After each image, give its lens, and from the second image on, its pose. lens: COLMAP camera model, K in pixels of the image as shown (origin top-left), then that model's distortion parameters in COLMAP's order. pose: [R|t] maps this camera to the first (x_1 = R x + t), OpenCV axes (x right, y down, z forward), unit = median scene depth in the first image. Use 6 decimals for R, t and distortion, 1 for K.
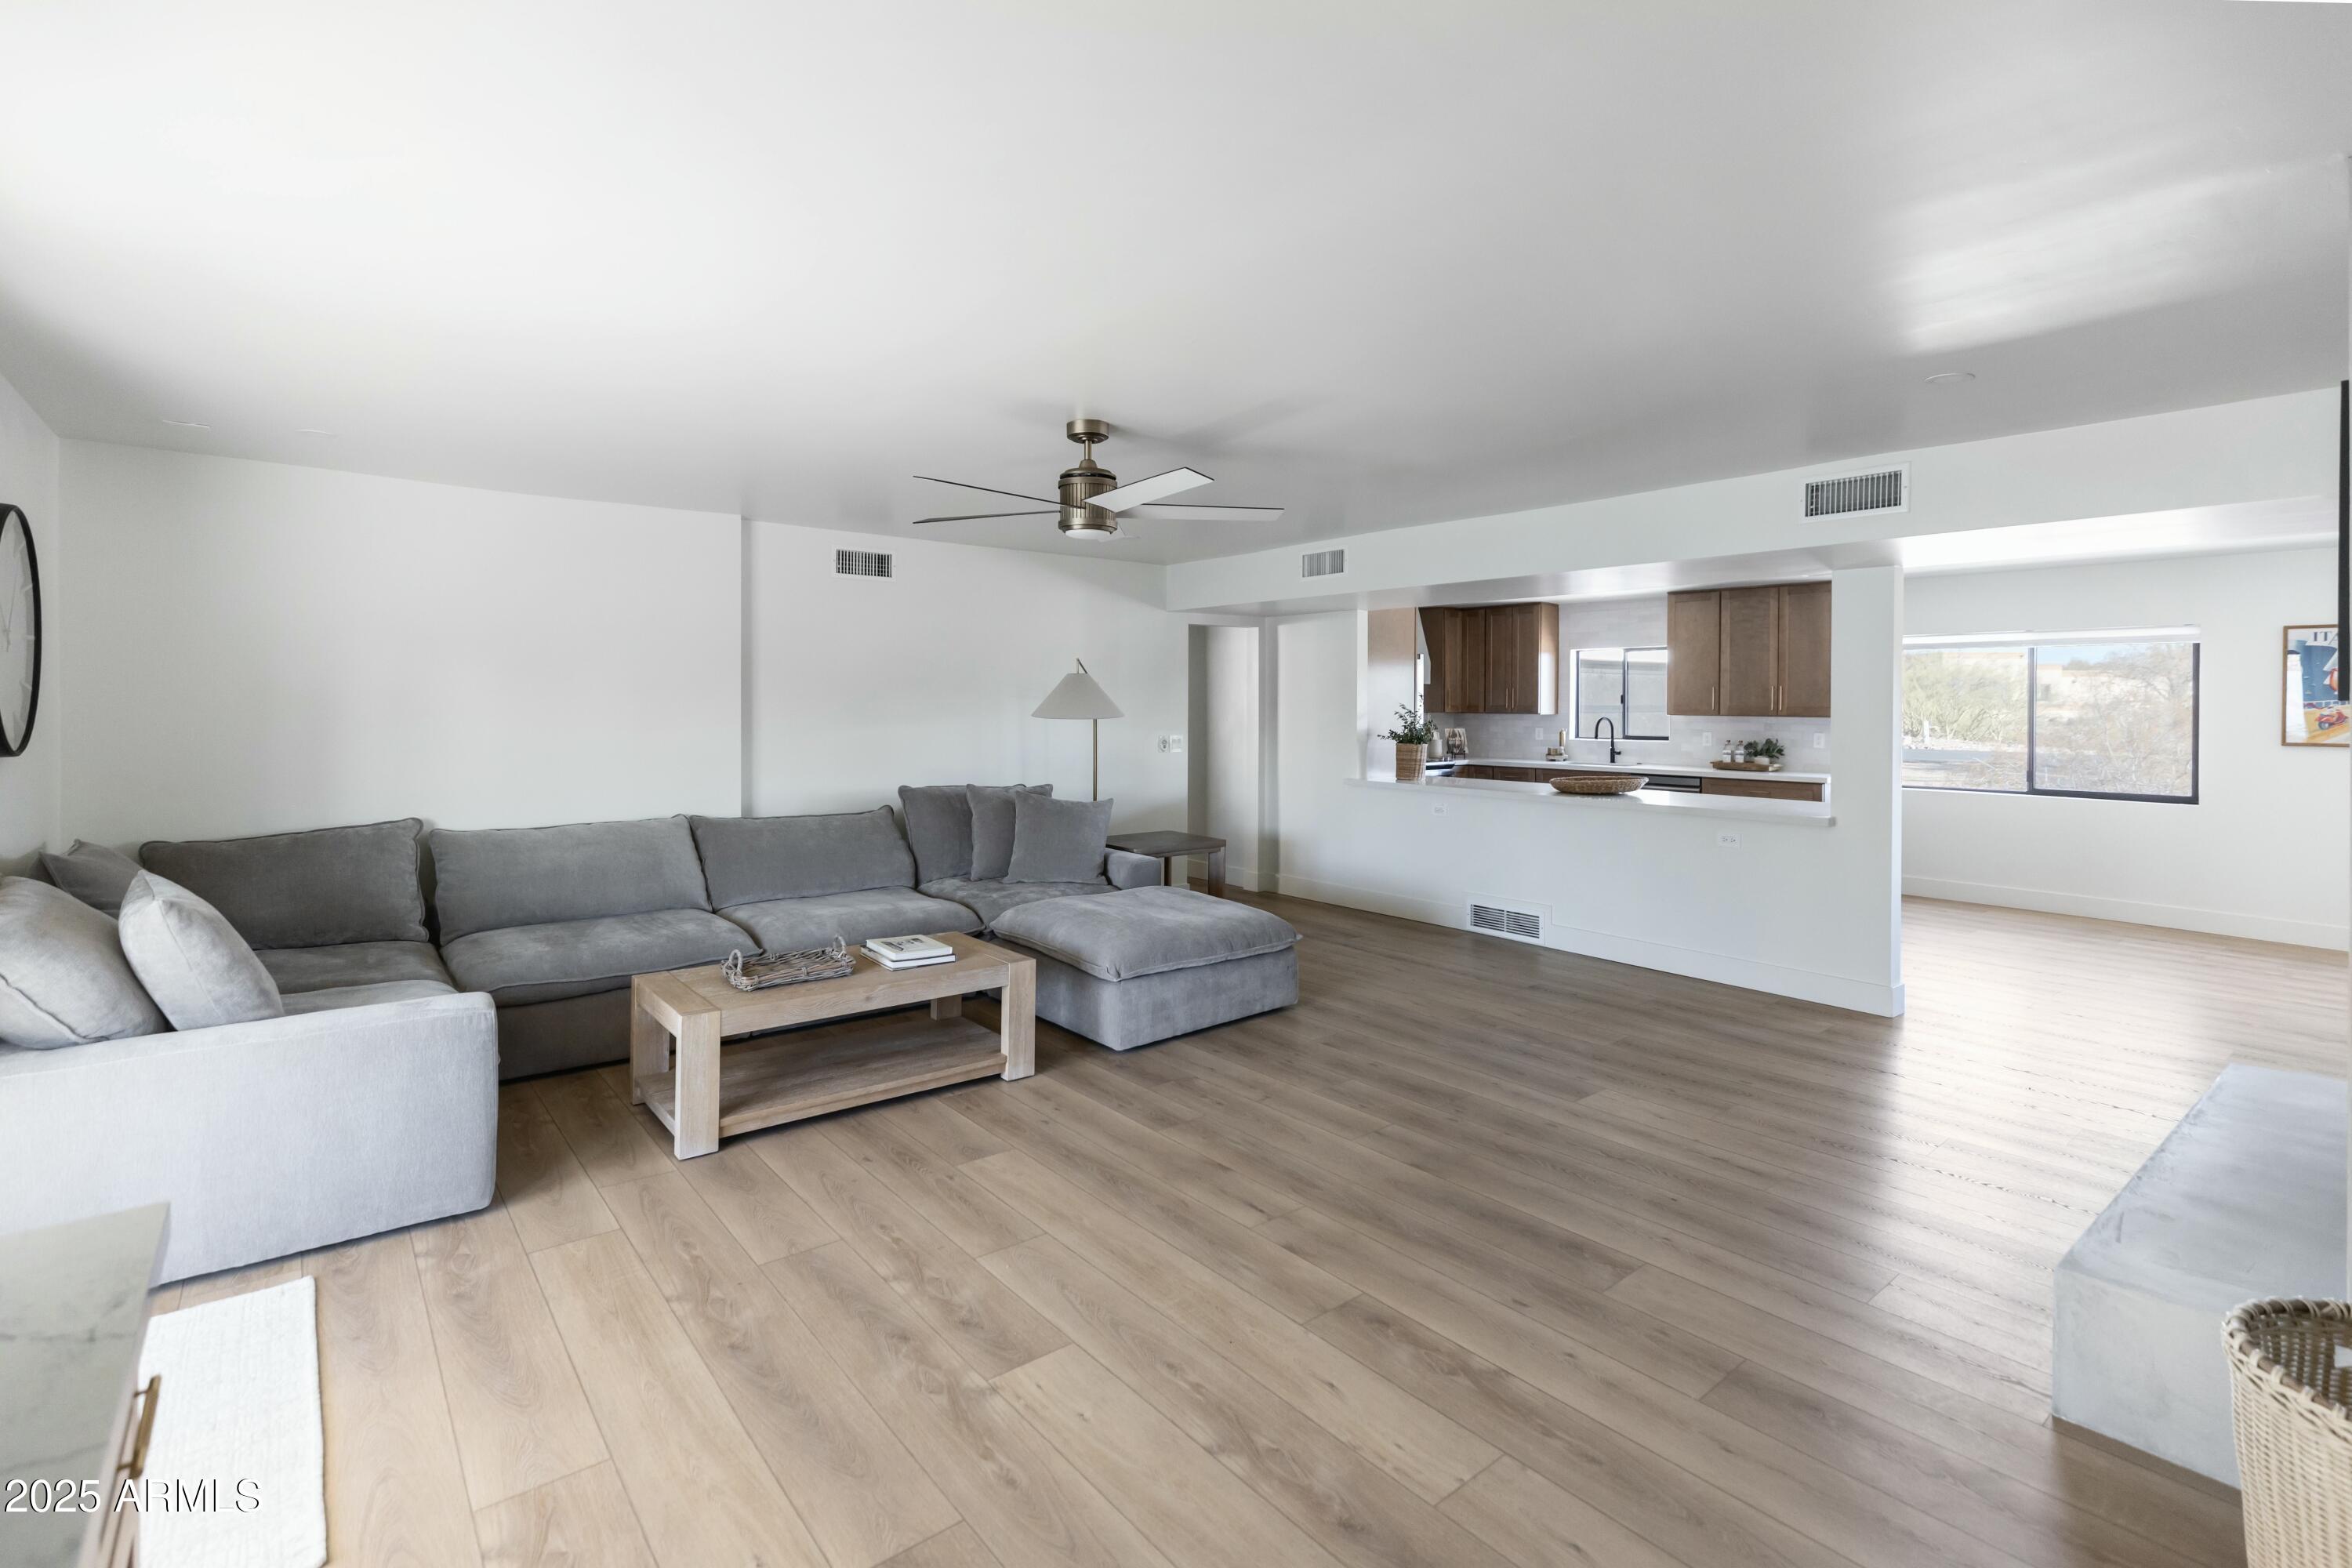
lens RADIAL K [[1089.5, 0, 1202.2], [0, 1089.5, 713.0], [0, 0, 1]] dist [-0.000894, -0.002450]
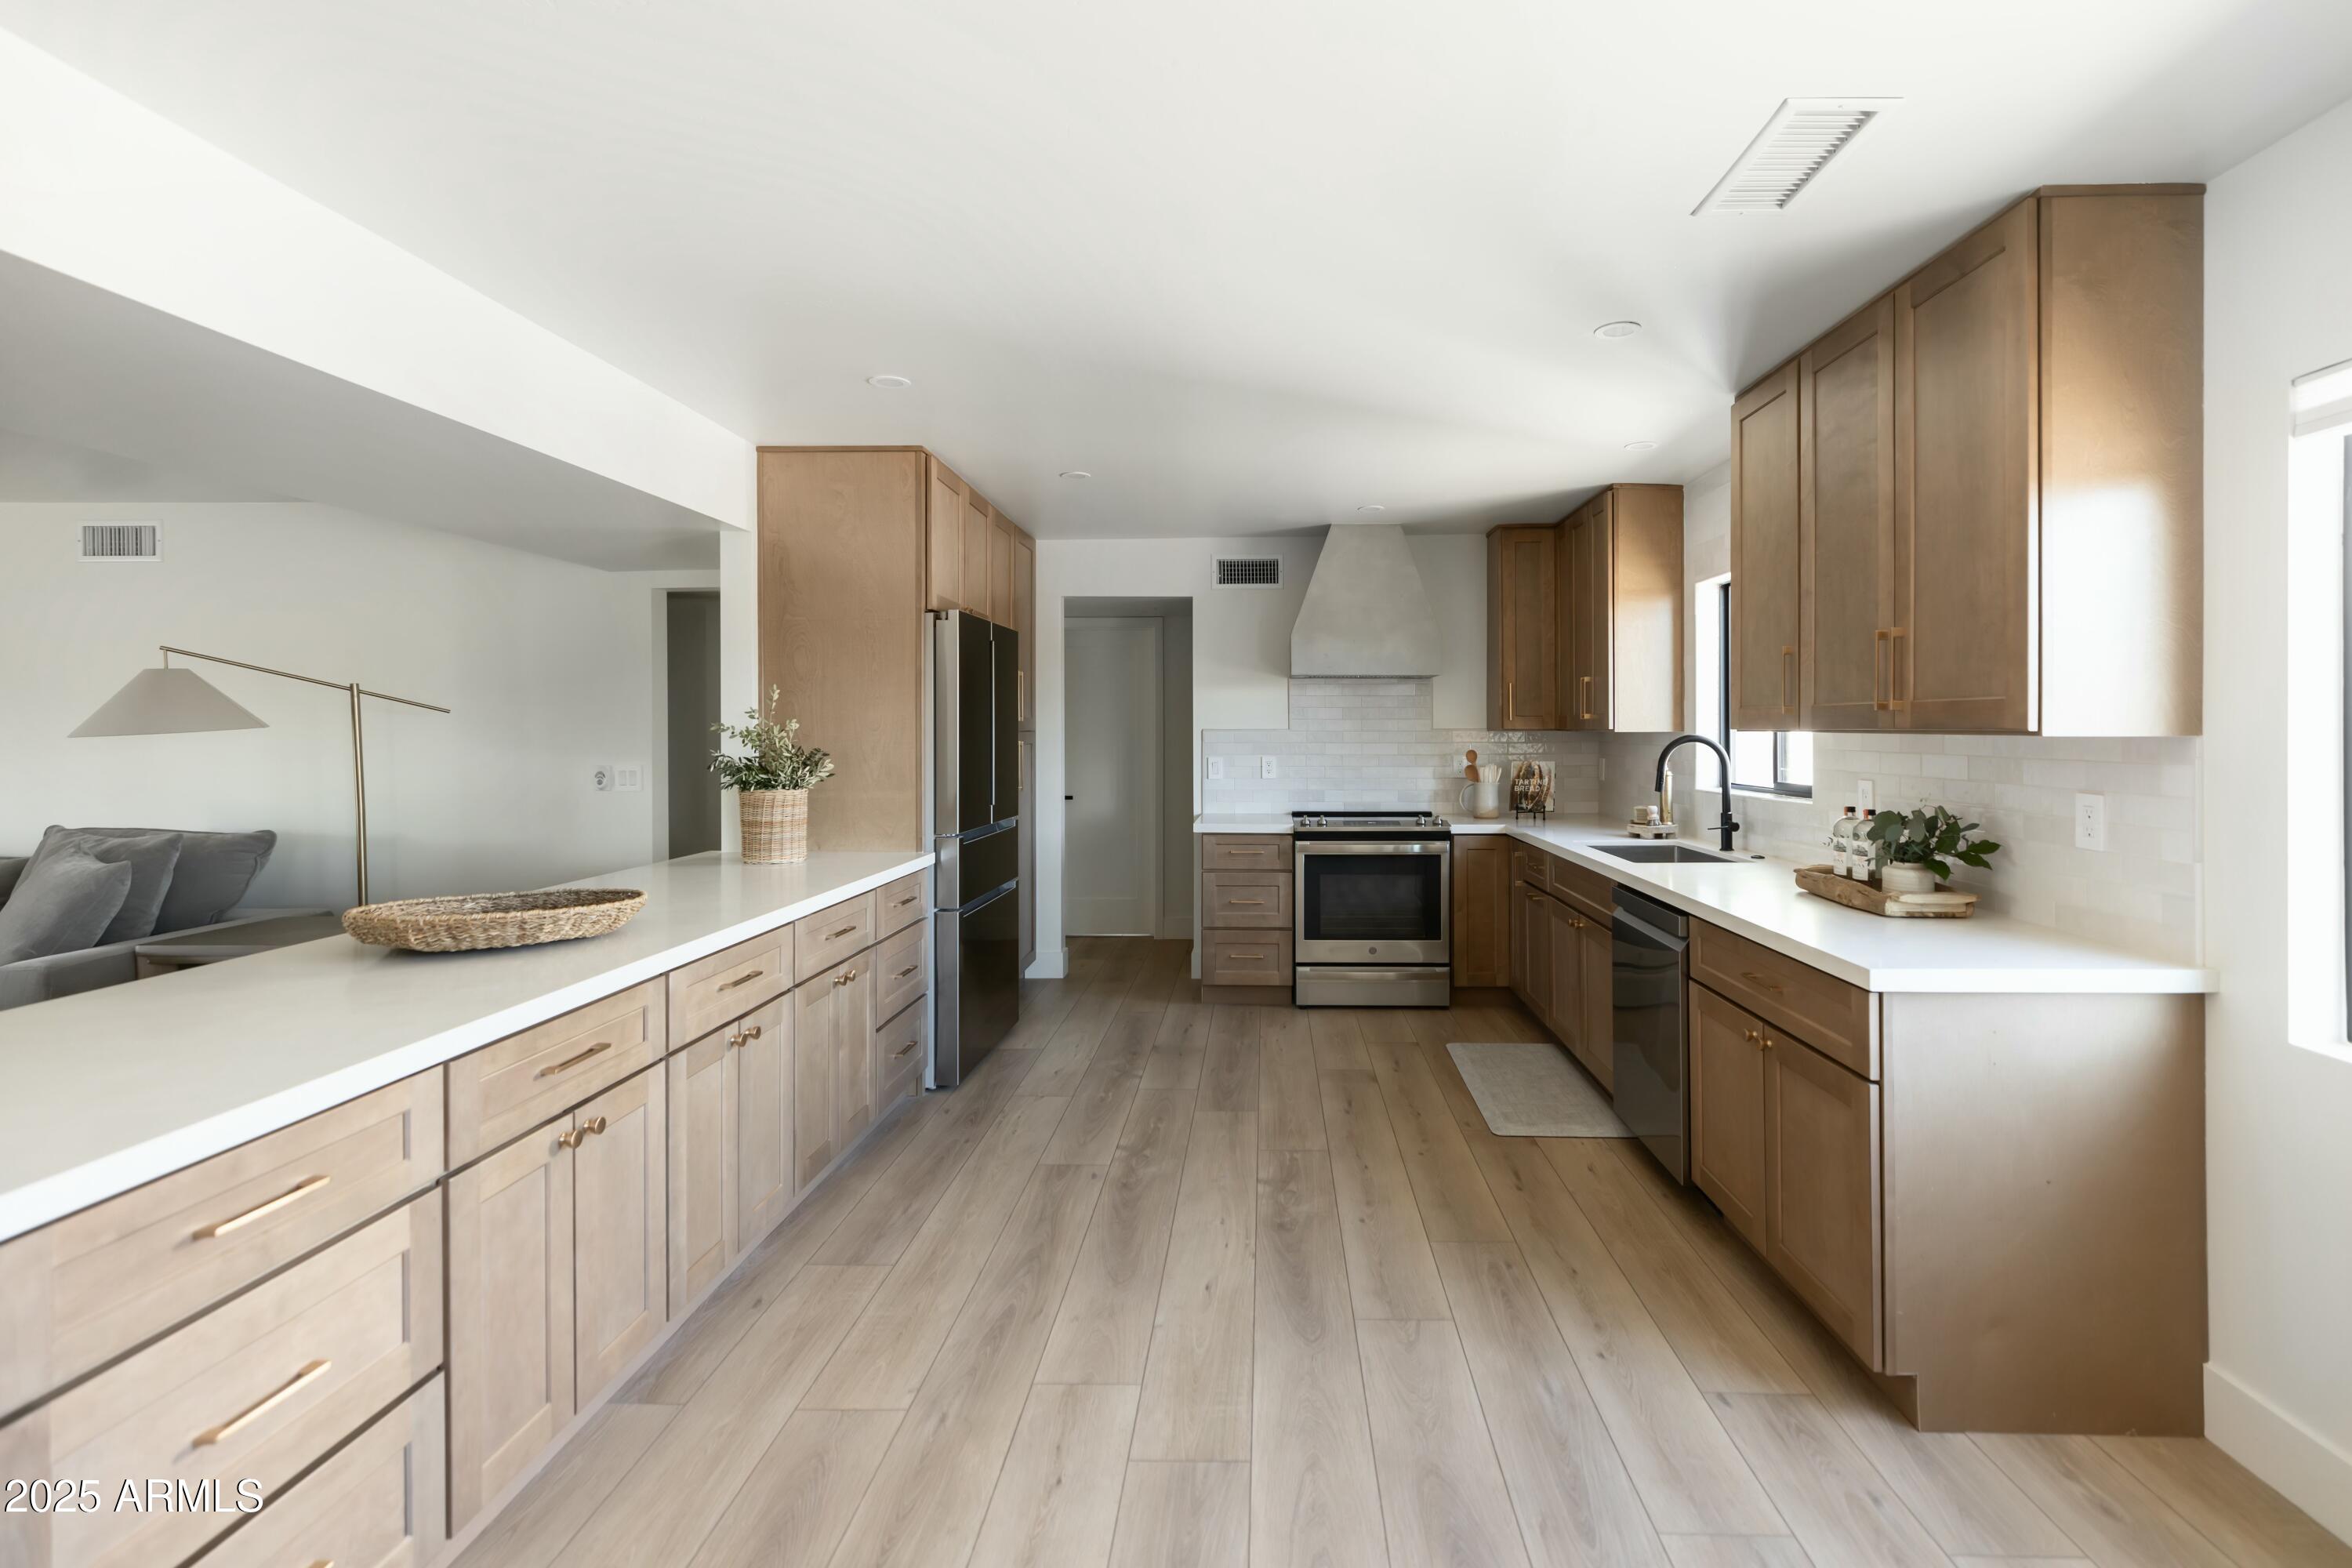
lens RADIAL K [[1089.5, 0, 1215.6], [0, 1089.5, 727.8], [0, 0, 1]] dist [-0.000894, -0.002450]
pose [[0.763640, -0.006903, -0.645605, 0.773283], [0.002230, 0.999965, -0.008054, 0.005991], [0.645638, 0.004711, 0.763629, 0.880531]]
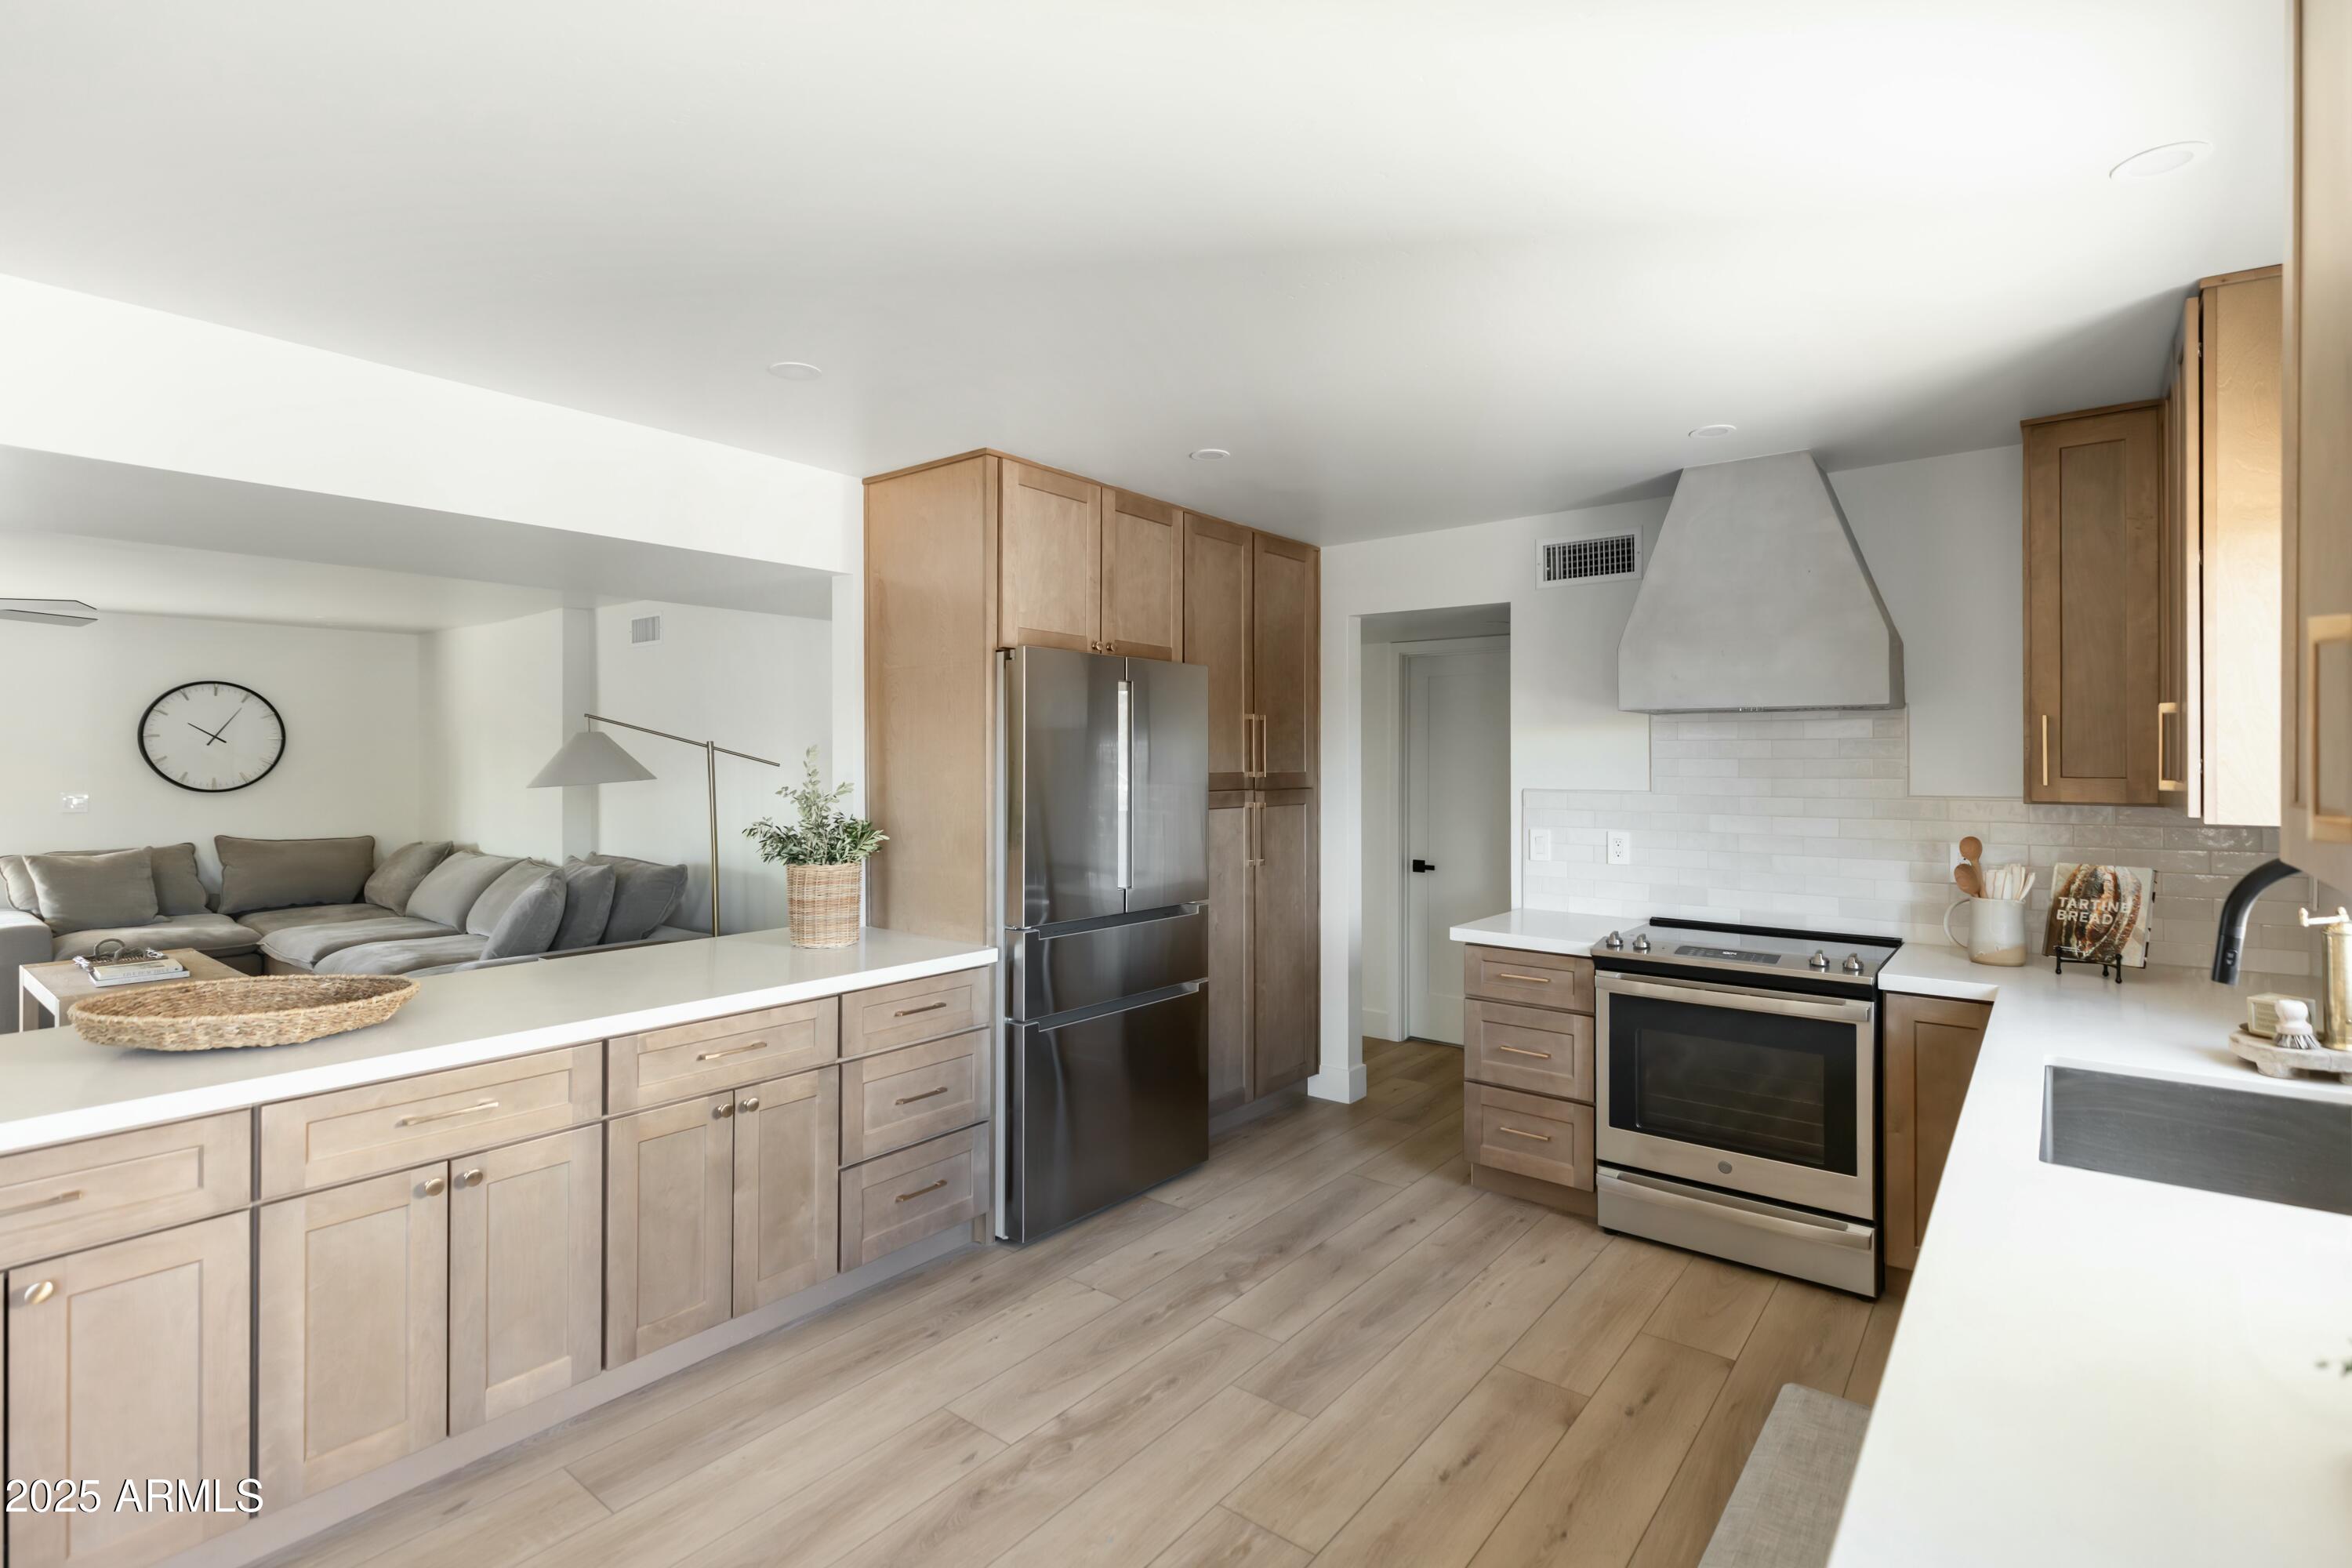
lens RADIAL K [[1089.5, 0, 1188.2], [0, 1089.5, 761.8], [0, 0, 1]] dist [-0.000894, -0.002450]
pose [[0.227121, -0.003158, -0.973861, 0.757968], [-0.003306, 0.999986, -0.004014, -0.013074], [0.973861, 0.004131, 0.227108, 1.231450]]
